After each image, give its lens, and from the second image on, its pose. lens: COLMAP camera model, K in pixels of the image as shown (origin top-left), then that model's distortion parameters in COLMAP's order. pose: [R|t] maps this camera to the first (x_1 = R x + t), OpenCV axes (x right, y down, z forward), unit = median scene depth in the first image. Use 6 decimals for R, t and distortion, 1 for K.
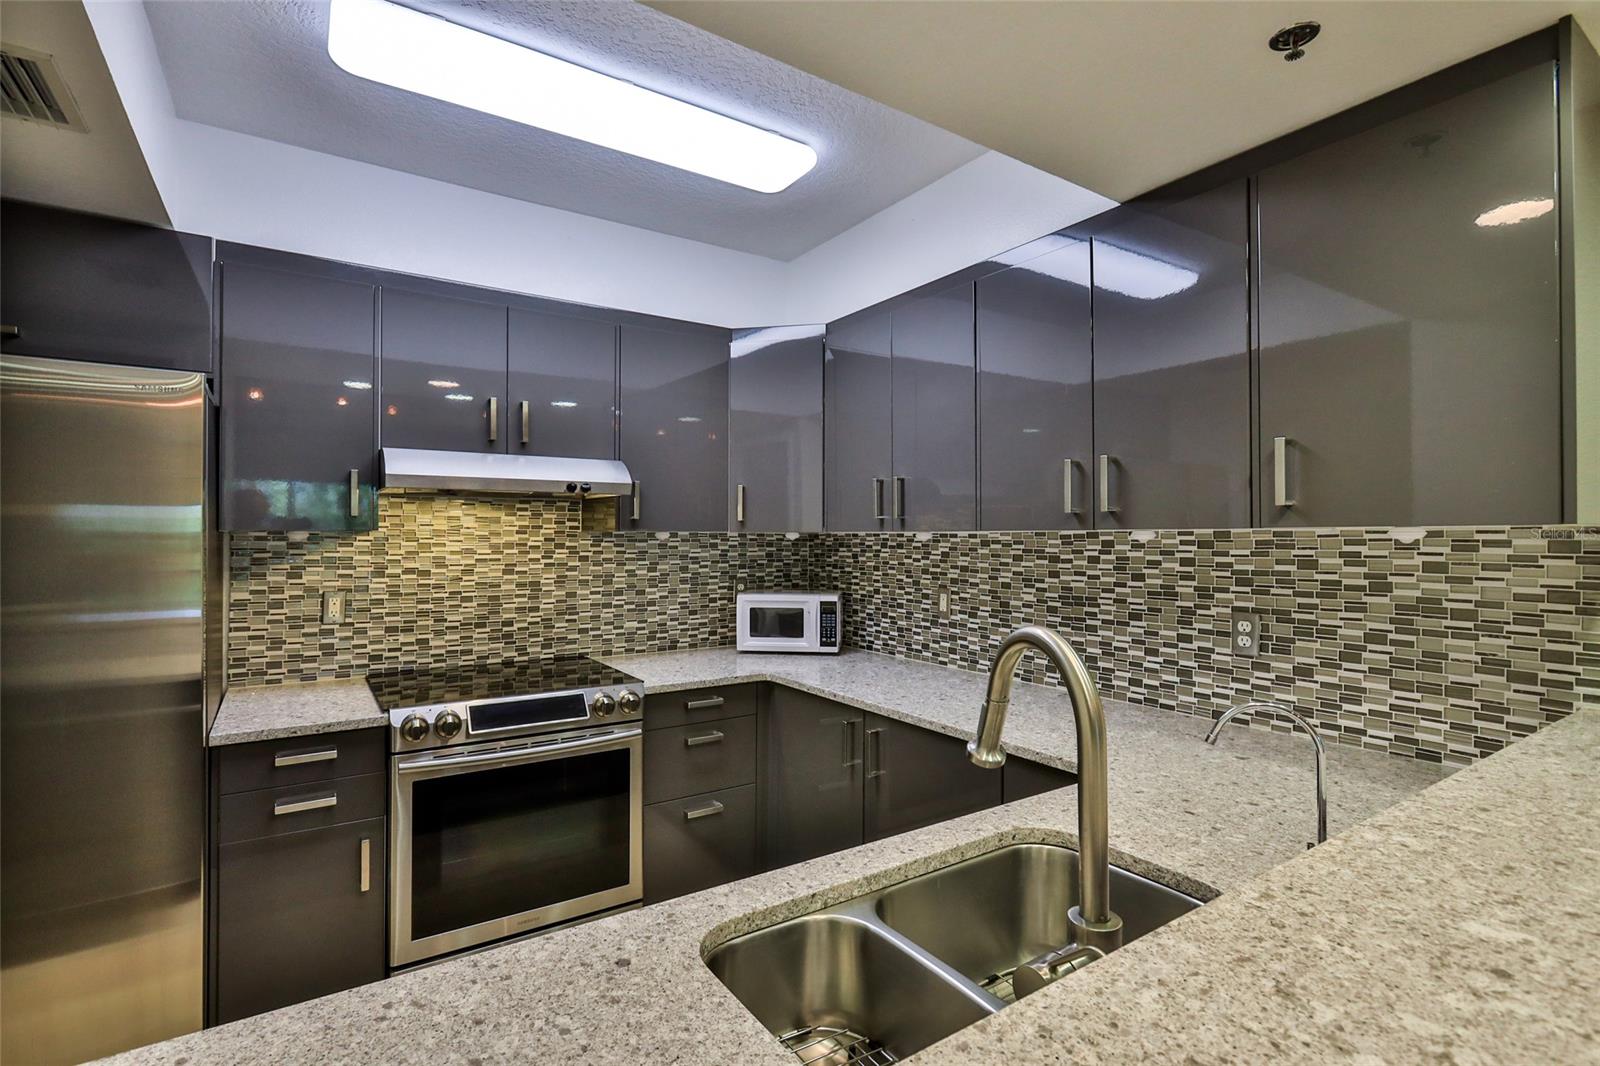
lens RADIAL K [[746.1, 0, 788.5], [0, 746.1, 532.1], [0, 0, 1]] dist [-0.006257, 0.003502]
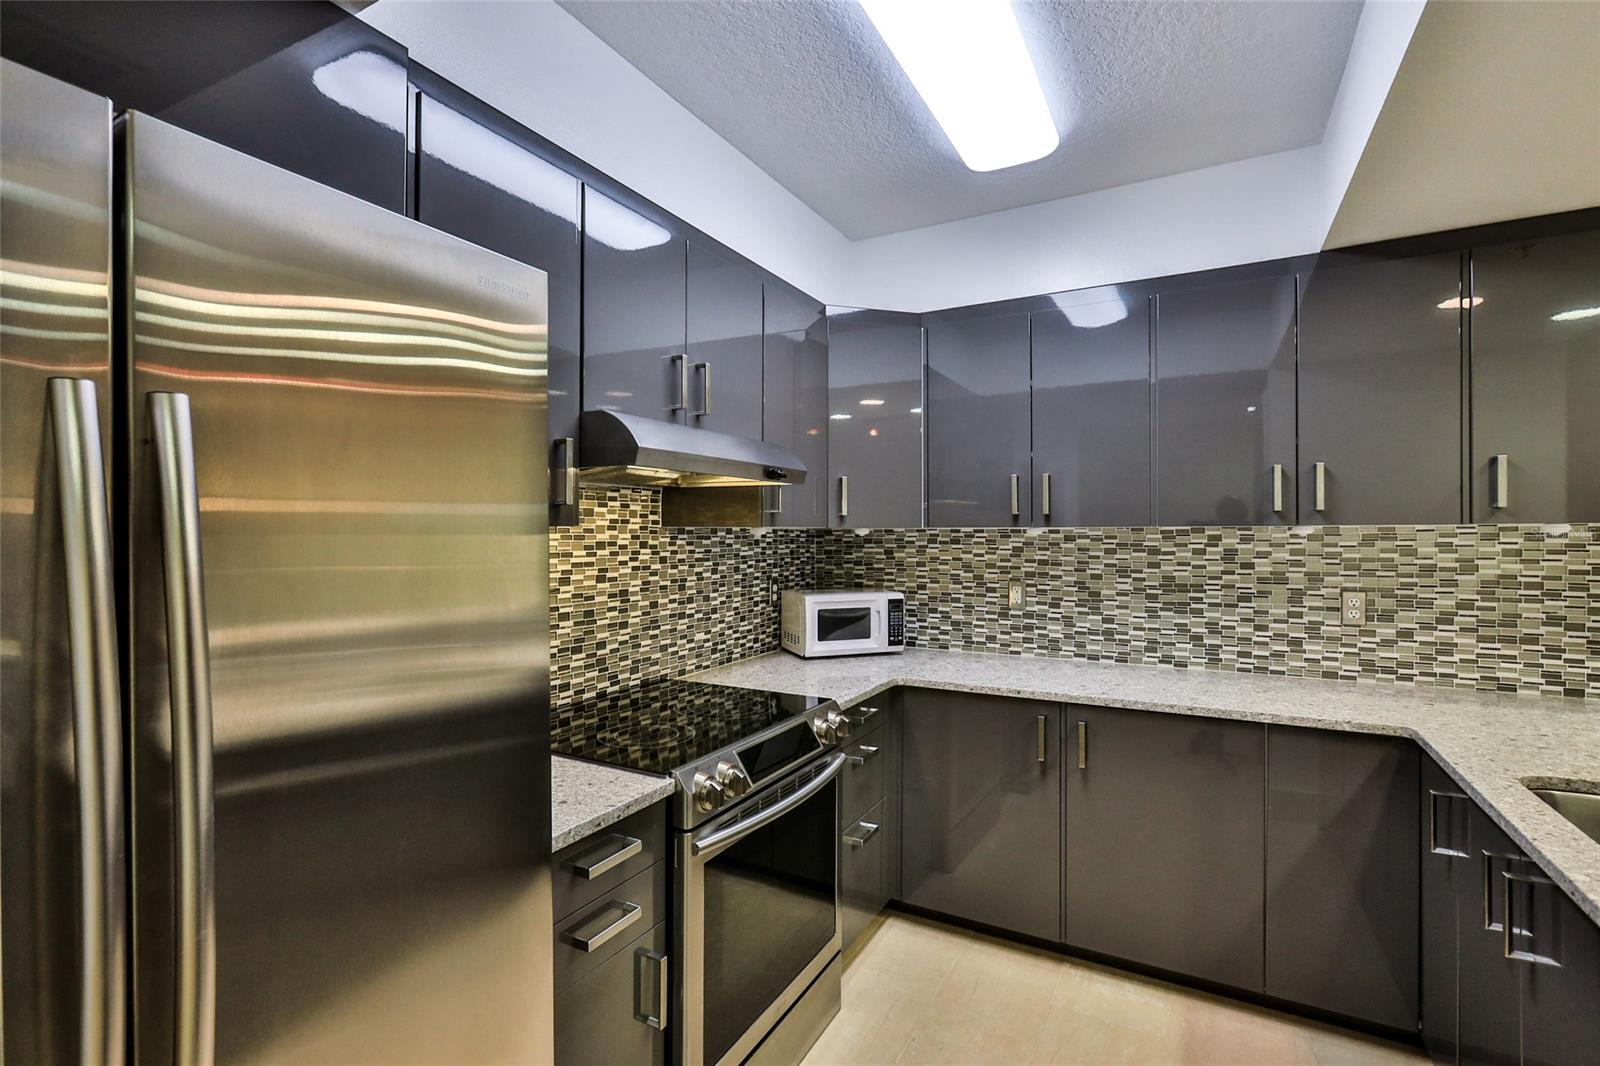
lens RADIAL K [[746.1, 0, 792.8], [0, 746.1, 533.4], [0, 0, 1]] dist [-0.006257, 0.003502]
pose [[0.887594, -0.003761, 0.460612, -0.603570], [0.000248, 0.999970, 0.007686, -0.000314], [-0.460627, -0.006707, 0.887569, 0.235884]]
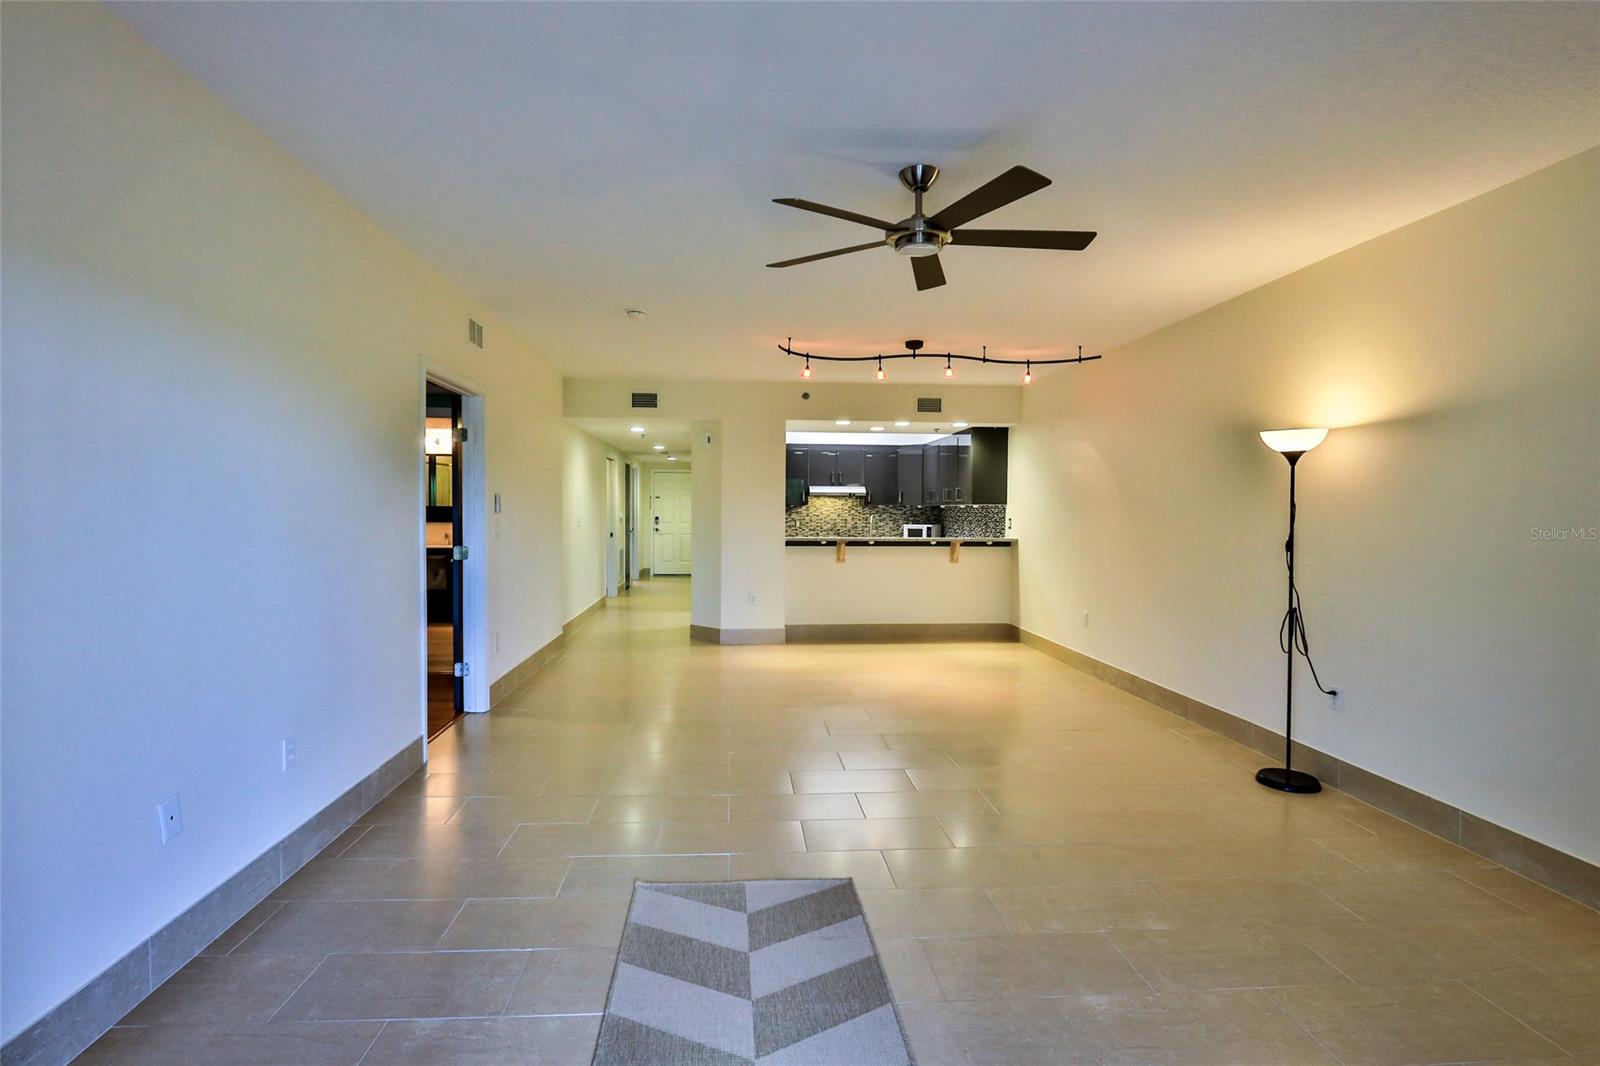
lens RADIAL K [[746.1, 0, 800.9], [0, 746.1, 528.1], [0, 0, 1]] dist [-0.006257, 0.003502]
pose [[0.881328, 0.013362, -0.472316, 1.297983], [-0.000587, 0.999630, 0.027186, 0.013421], [0.472505, -0.023682, 0.881010, -2.523894]]
